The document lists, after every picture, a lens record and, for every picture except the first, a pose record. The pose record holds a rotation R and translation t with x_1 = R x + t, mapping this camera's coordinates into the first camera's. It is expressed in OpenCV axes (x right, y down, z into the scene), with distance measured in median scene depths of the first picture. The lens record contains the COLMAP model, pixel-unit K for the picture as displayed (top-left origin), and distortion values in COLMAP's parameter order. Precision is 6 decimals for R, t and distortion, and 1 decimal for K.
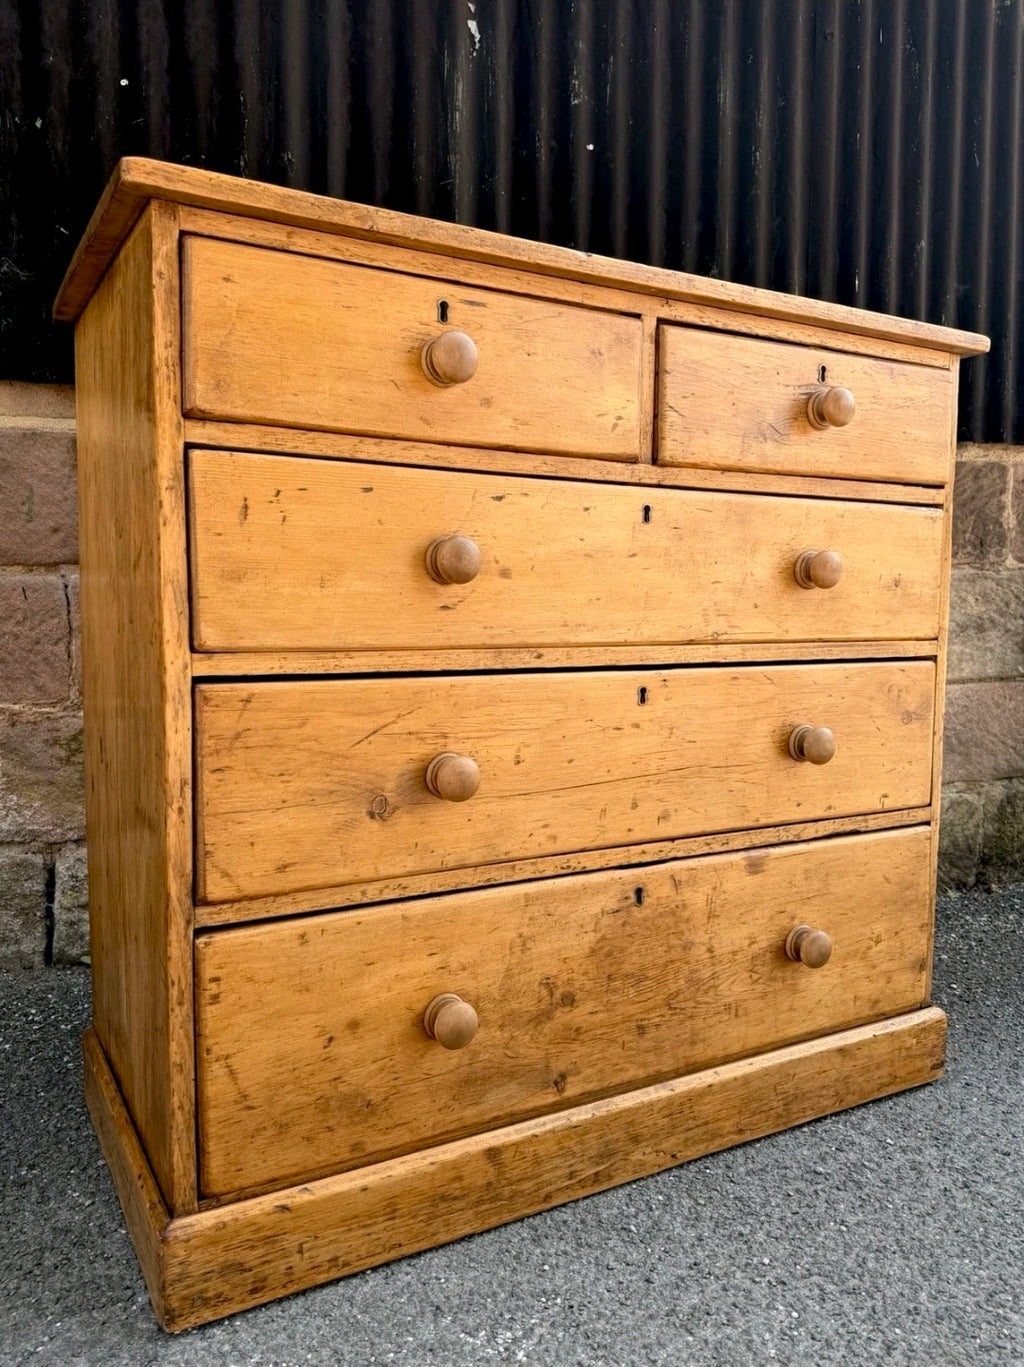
lens RADIAL K [[1028.8, 0, 515.1], [0, 1028.8, 689.1], [0, 0, 1]] dist [0.022156, -0.041711]
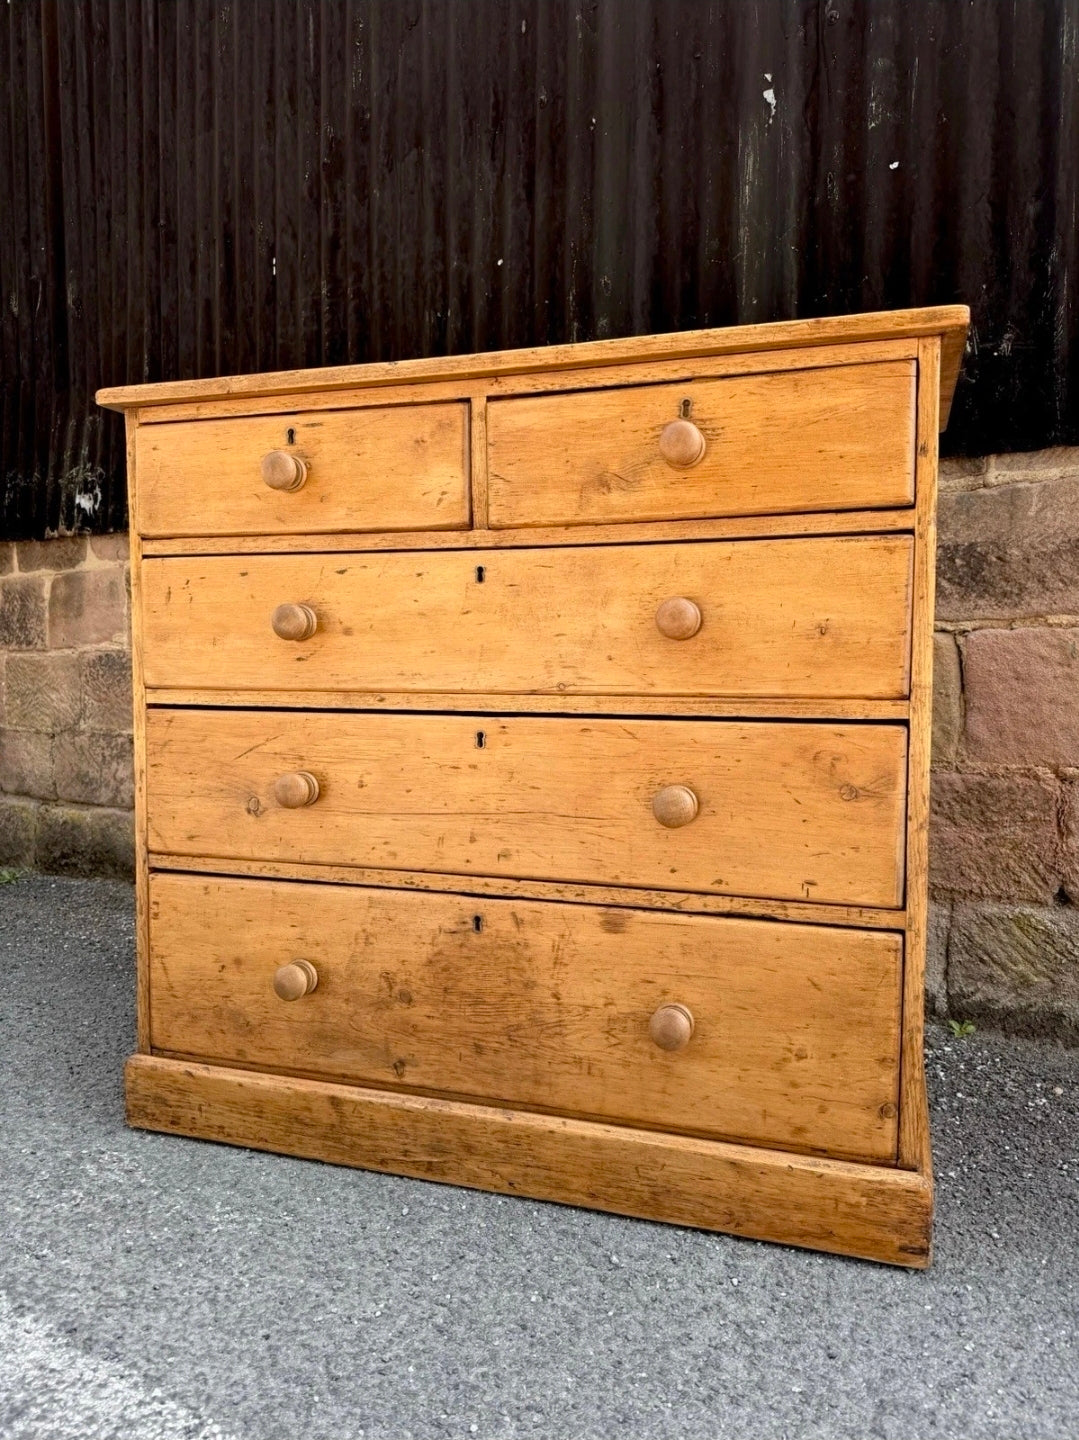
lens RADIAL K [[1025.8, 0, 546.0], [0, 1025.8, 723.3], [0, 0, 1]] dist [0.012338, -0.018003]
pose [[0.665174, 0.037375, -0.745752, 0.994697], [-0.064409, 0.997896, -0.007438, -0.007334], [0.743905, 0.052981, 0.666182, 0.330110]]
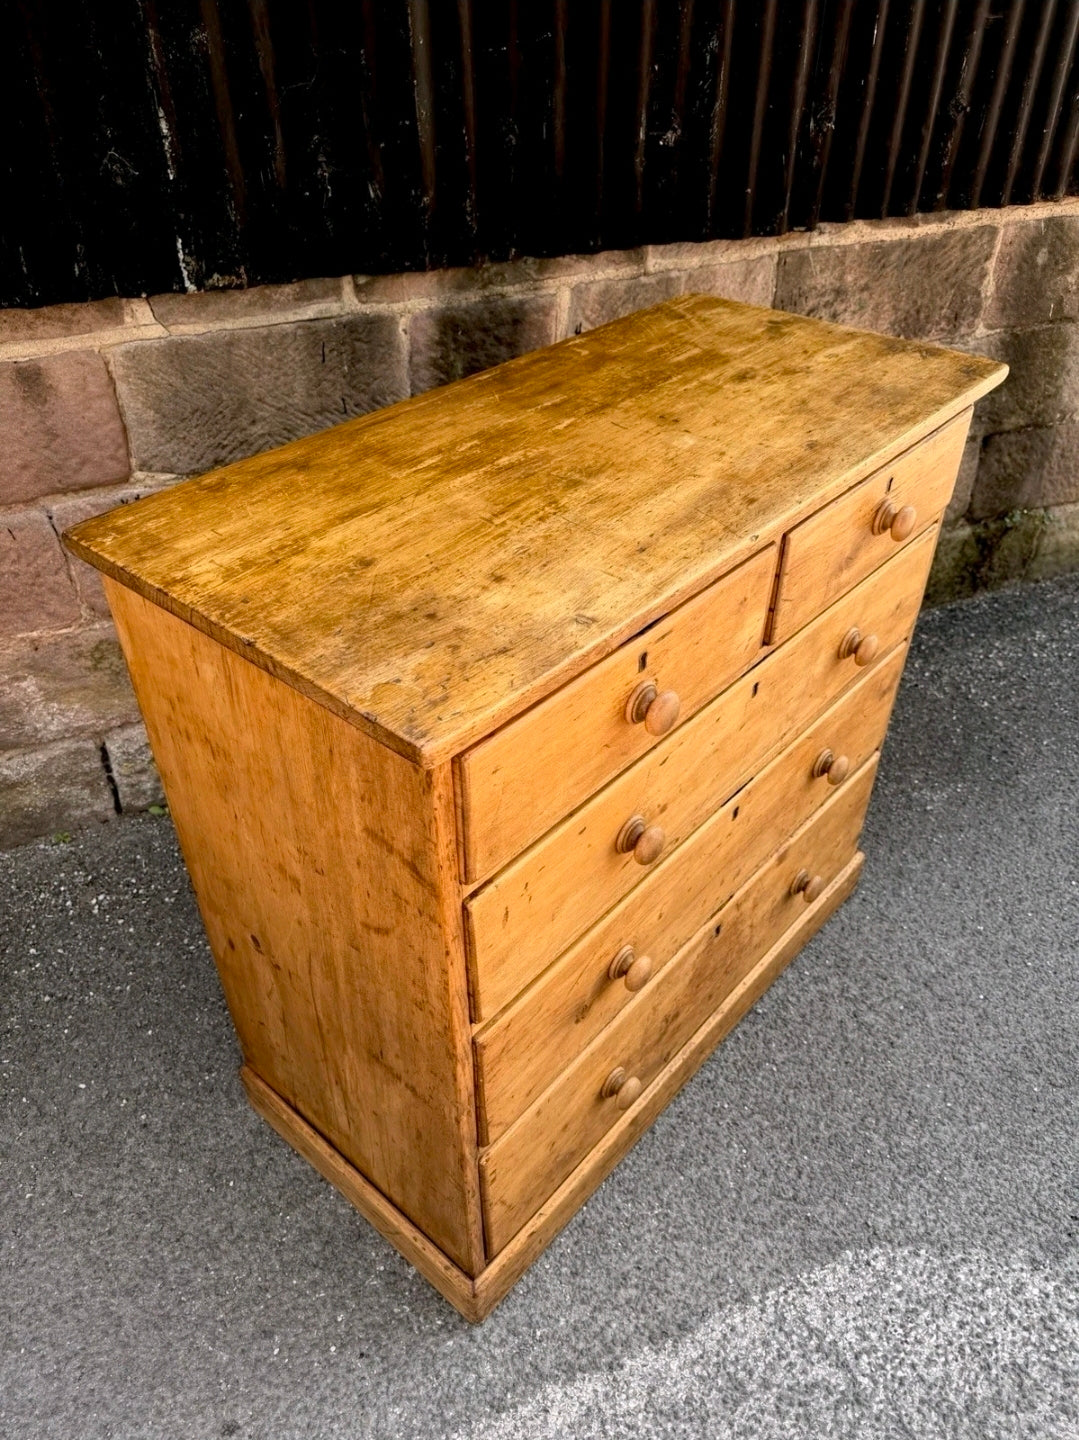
lens RADIAL K [[1025.8, 0, 545.4], [0, 1025.8, 722.4], [0, 0, 1]] dist [0.012338, -0.018003]
pose [[0.992912, -0.079013, 0.088780, -0.111057], [0.018455, 0.840446, 0.541581, -0.721704], [-0.117407, -0.536104, 0.835948, 0.038655]]
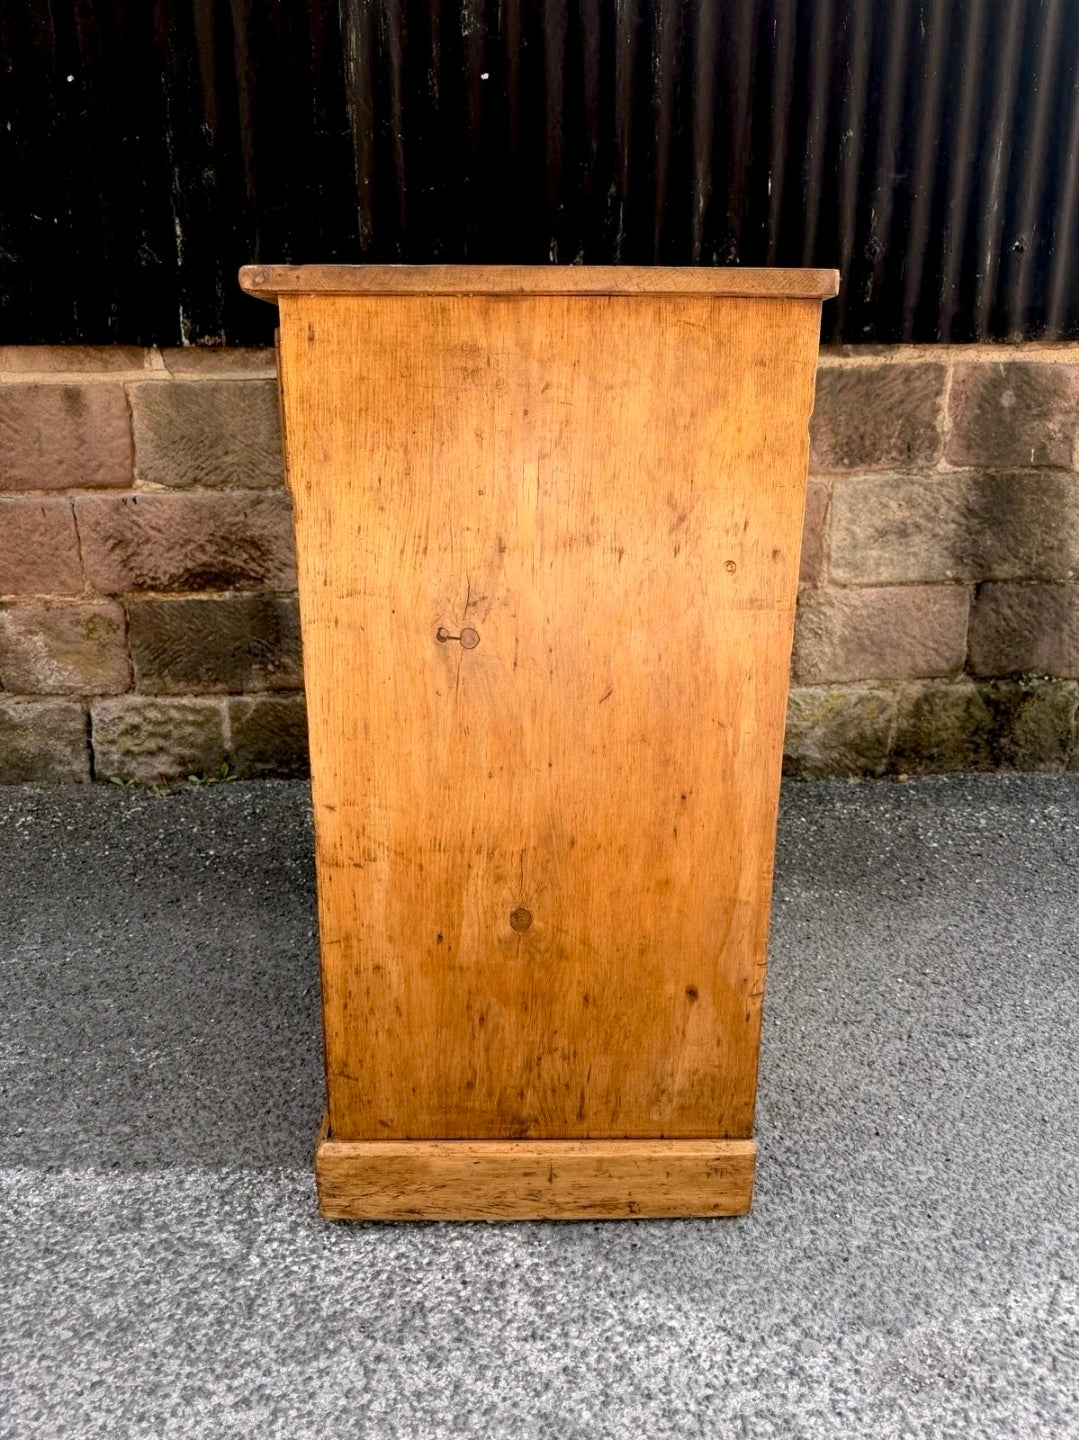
lens RADIAL K [[1025.8, 0, 540.9], [0, 1025.8, 722.7], [0, 0, 1]] dist [0.012338, -0.018003]
pose [[0.961375, 0.071046, -0.265915, 0.798898], [-0.011286, 0.975475, 0.219823, -0.195862], [0.275011, -0.208331, 0.938599, -0.193432]]
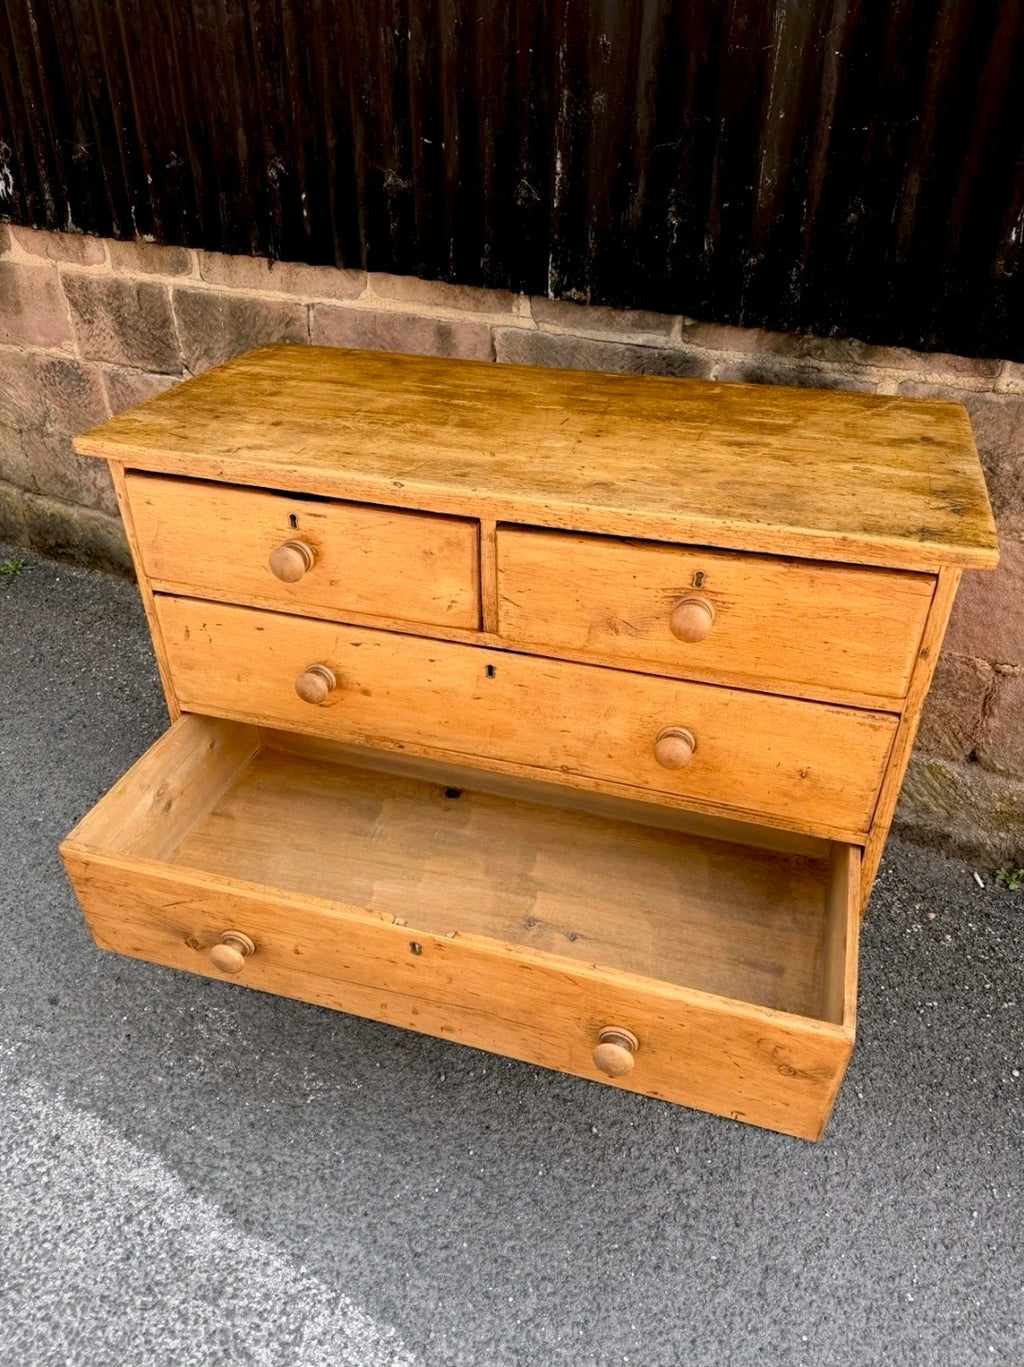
lens RADIAL K [[973.8, 0, 514.7], [0, 973.8, 692.5], [0, 0, 1]] dist [0.012338, -0.018003]
pose [[0.682432, 0.398576, -0.612719, 0.830966], [-0.065337, 0.868157, 0.491969, -0.691868], [0.728024, -0.295702, 0.618500, 0.328143]]
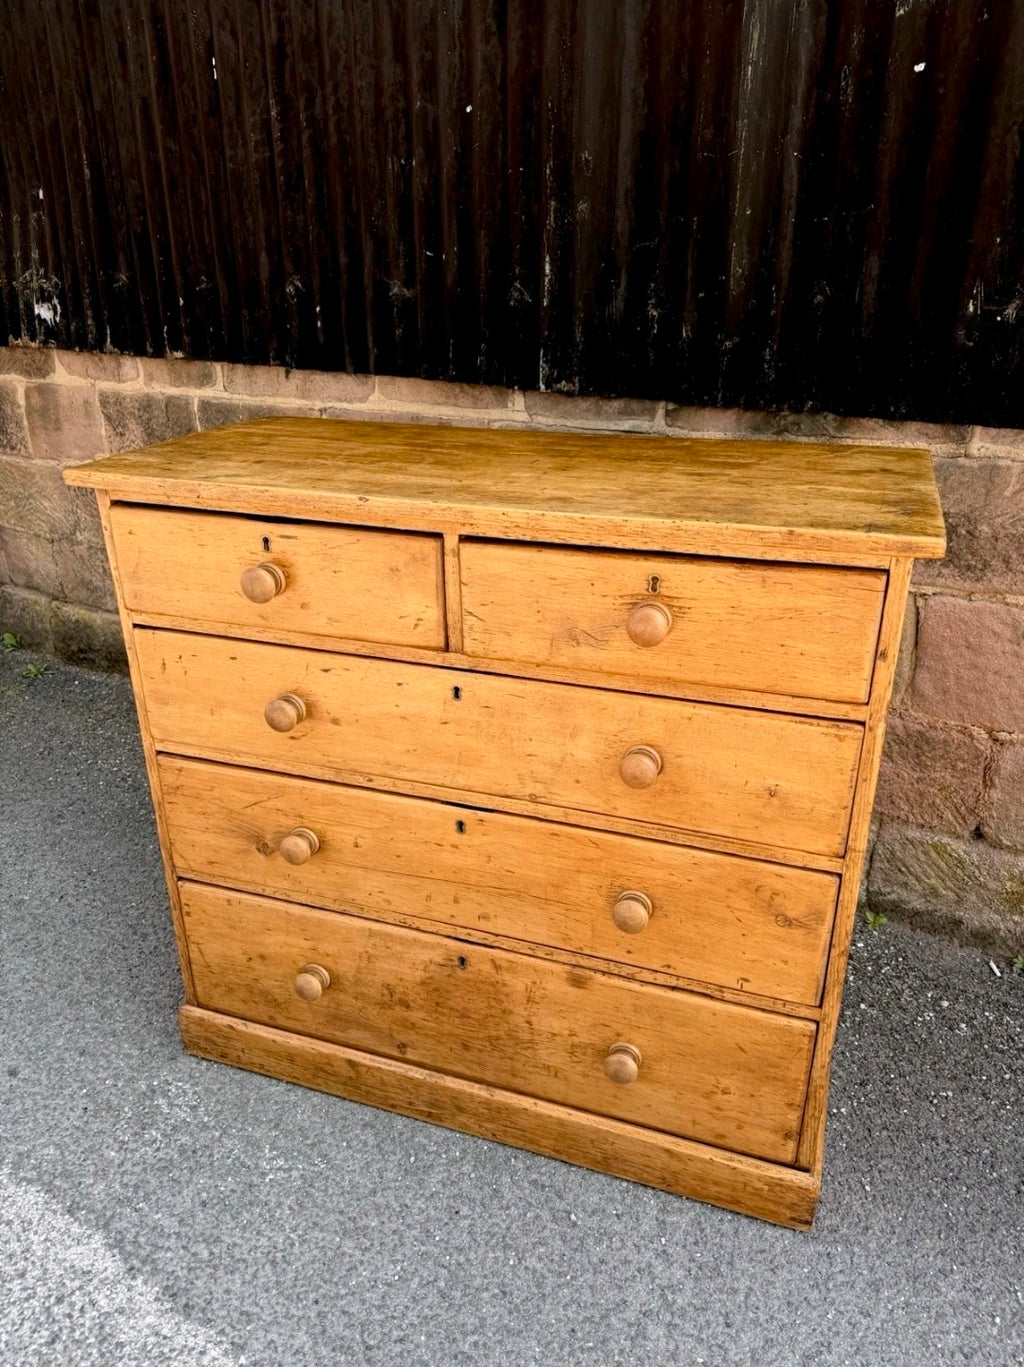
lens RADIAL K [[973.8, 0, 515.9], [0, 973.8, 687.3], [0, 0, 1]] dist [0.012338, -0.018003]
pose [[0.657650, 0.295008, -0.693157, 0.931330], [-0.058342, 0.937314, 0.343568, -0.557299], [0.751061, -0.185508, 0.633636, 0.352315]]
